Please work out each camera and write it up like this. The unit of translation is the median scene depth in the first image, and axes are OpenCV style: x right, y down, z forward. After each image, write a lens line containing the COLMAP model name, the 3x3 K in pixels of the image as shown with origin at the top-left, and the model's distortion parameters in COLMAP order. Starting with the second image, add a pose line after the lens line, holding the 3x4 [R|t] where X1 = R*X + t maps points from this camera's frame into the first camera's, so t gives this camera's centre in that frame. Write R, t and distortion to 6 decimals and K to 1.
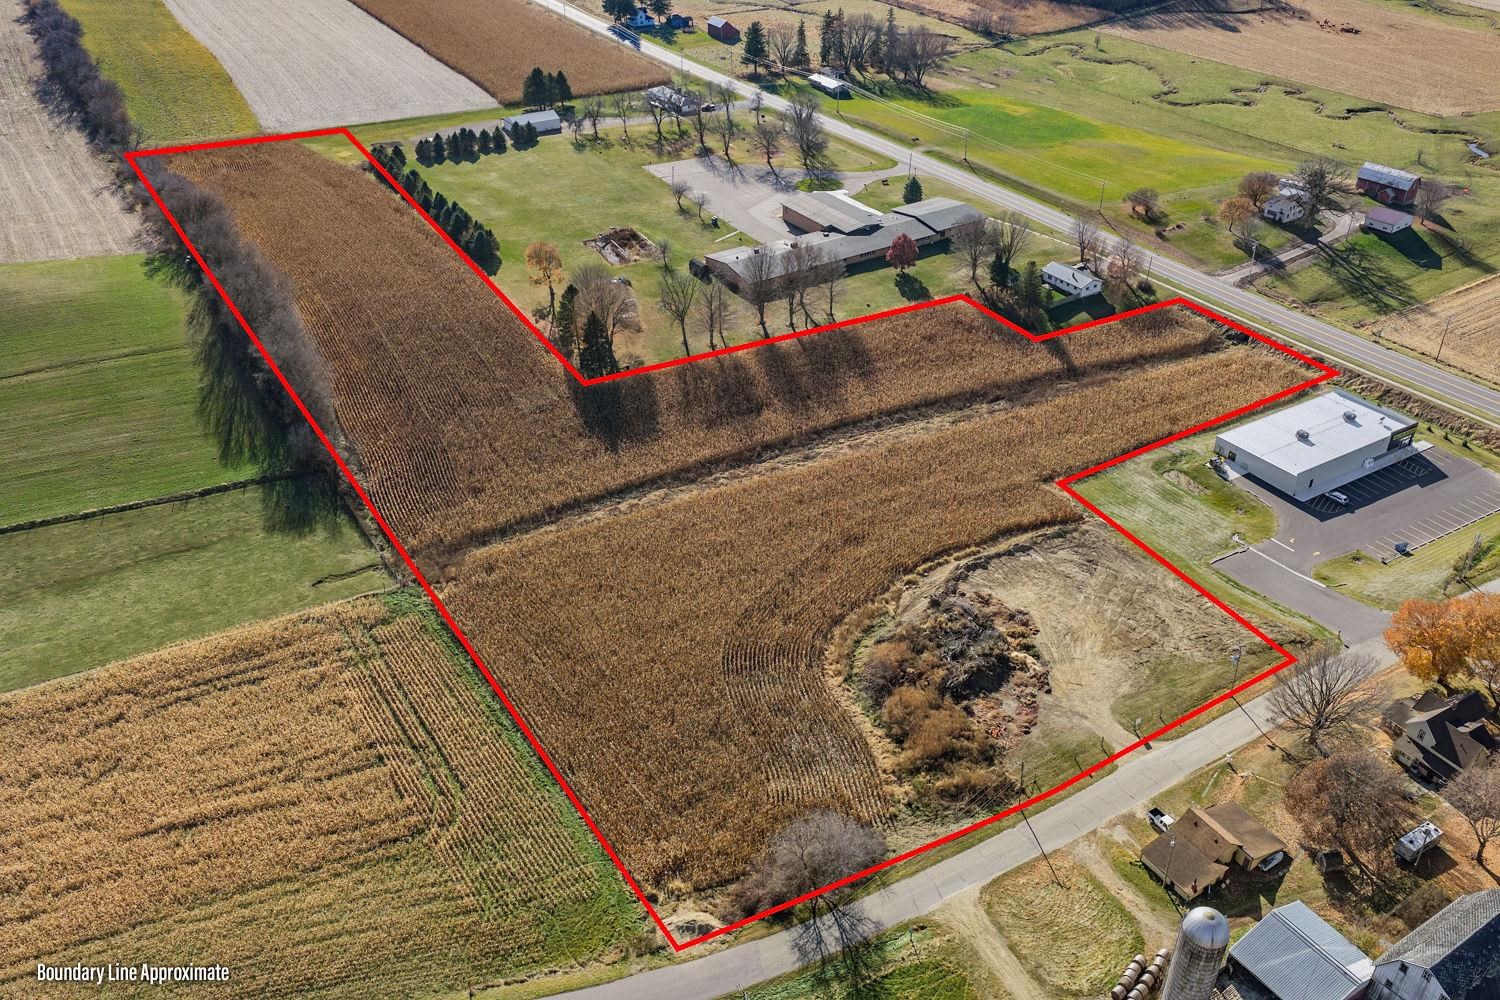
lens RADIAL K [[1233.1, 0, 742.0], [0, 1233.1, 498.0], [0, 0, 1]] dist [0.022905, -0.028185]
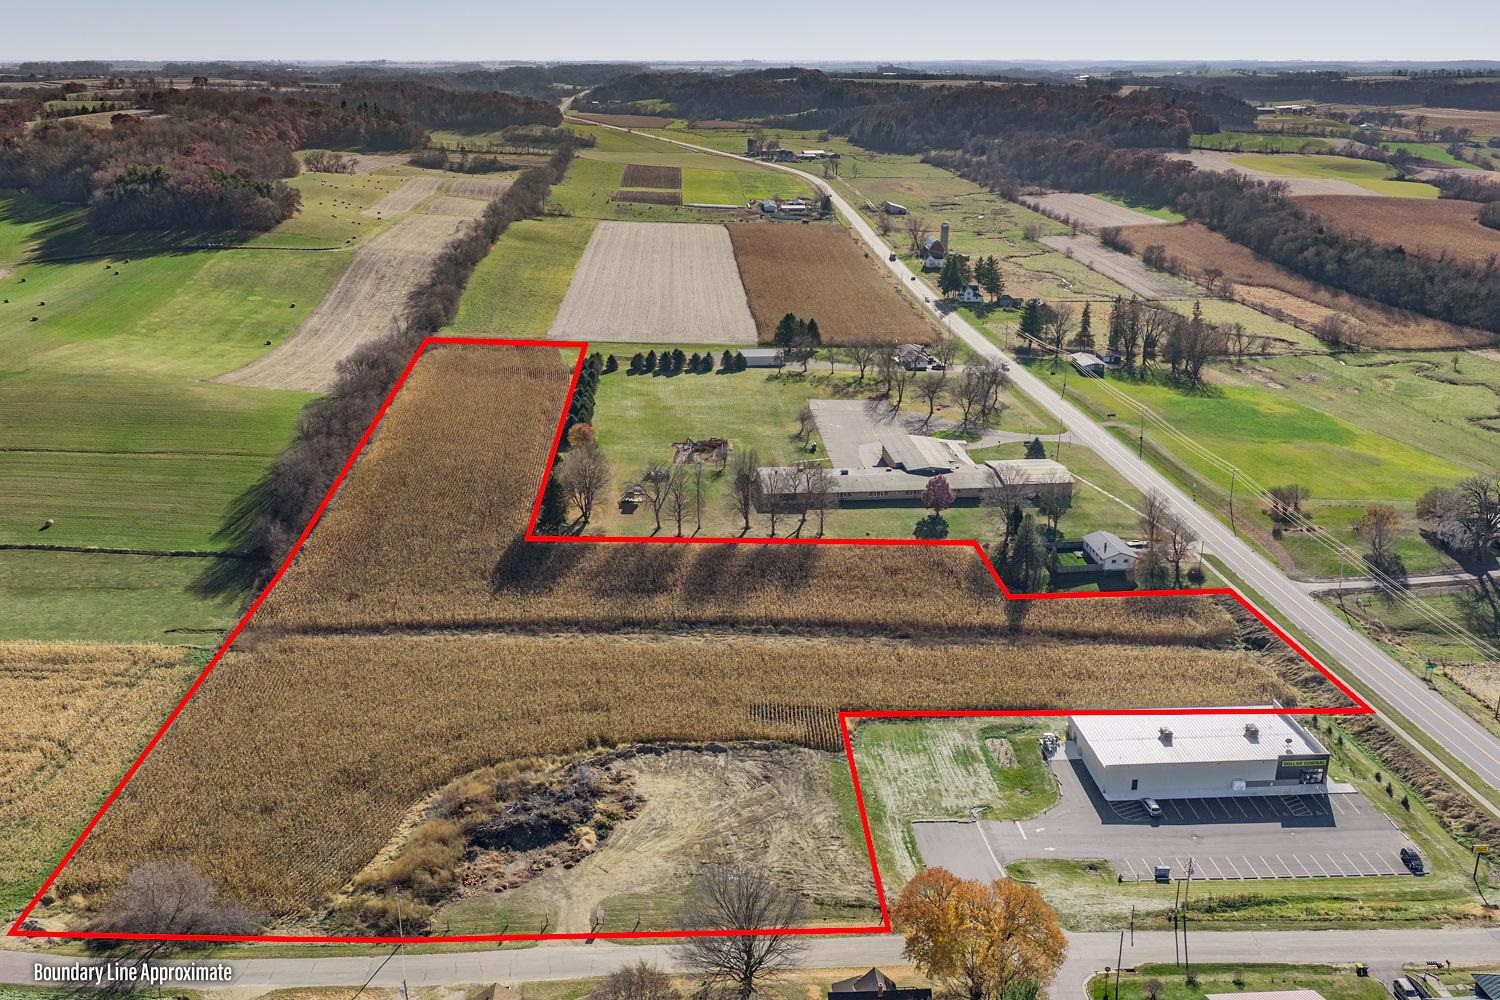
lens RADIAL K [[1262.7, 0, 750.0], [0, 1262.7, 500.0], [0, 0, 1]] dist [0.018655, -0.012876]
pose [[0.887458, 0.155633, -0.433816, 0.482570], [-0.255051, 0.949835, -0.181002, 0.021942], [0.383884, 0.271277, 0.882633, 0.096415]]
